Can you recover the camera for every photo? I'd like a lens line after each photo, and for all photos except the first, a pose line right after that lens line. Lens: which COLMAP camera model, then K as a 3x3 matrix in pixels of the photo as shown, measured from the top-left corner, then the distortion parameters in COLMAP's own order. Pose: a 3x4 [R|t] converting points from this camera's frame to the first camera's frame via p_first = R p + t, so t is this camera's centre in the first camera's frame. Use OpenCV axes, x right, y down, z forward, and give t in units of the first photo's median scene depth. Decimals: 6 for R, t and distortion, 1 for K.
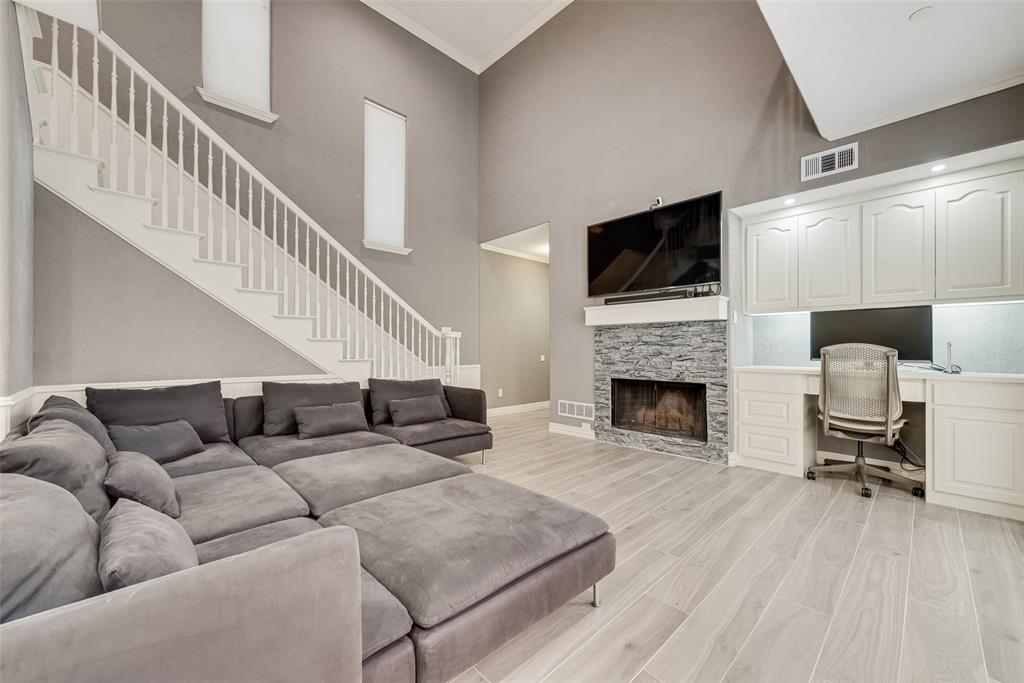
lens RADIAL K [[397.6, 0, 513.0], [0, 397.6, 342.9], [0, 0, 1]] dist [0.007509, -0.002656]
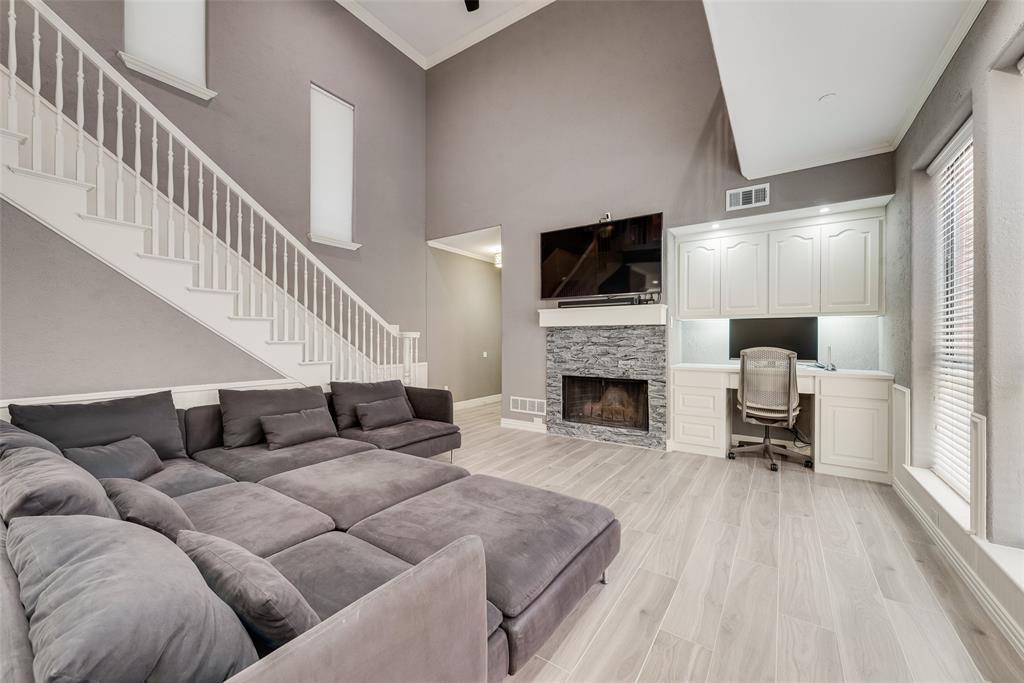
lens RADIAL K [[397.6, 0, 511.0], [0, 397.6, 335.8], [0, 0, 1]] dist [0.007509, -0.002656]
pose [[0.978778, 0.003479, 0.204893, -0.142179], [-0.004737, 0.999973, 0.005651, -0.031359], [-0.204867, -0.006502, 0.978768, -0.036216]]
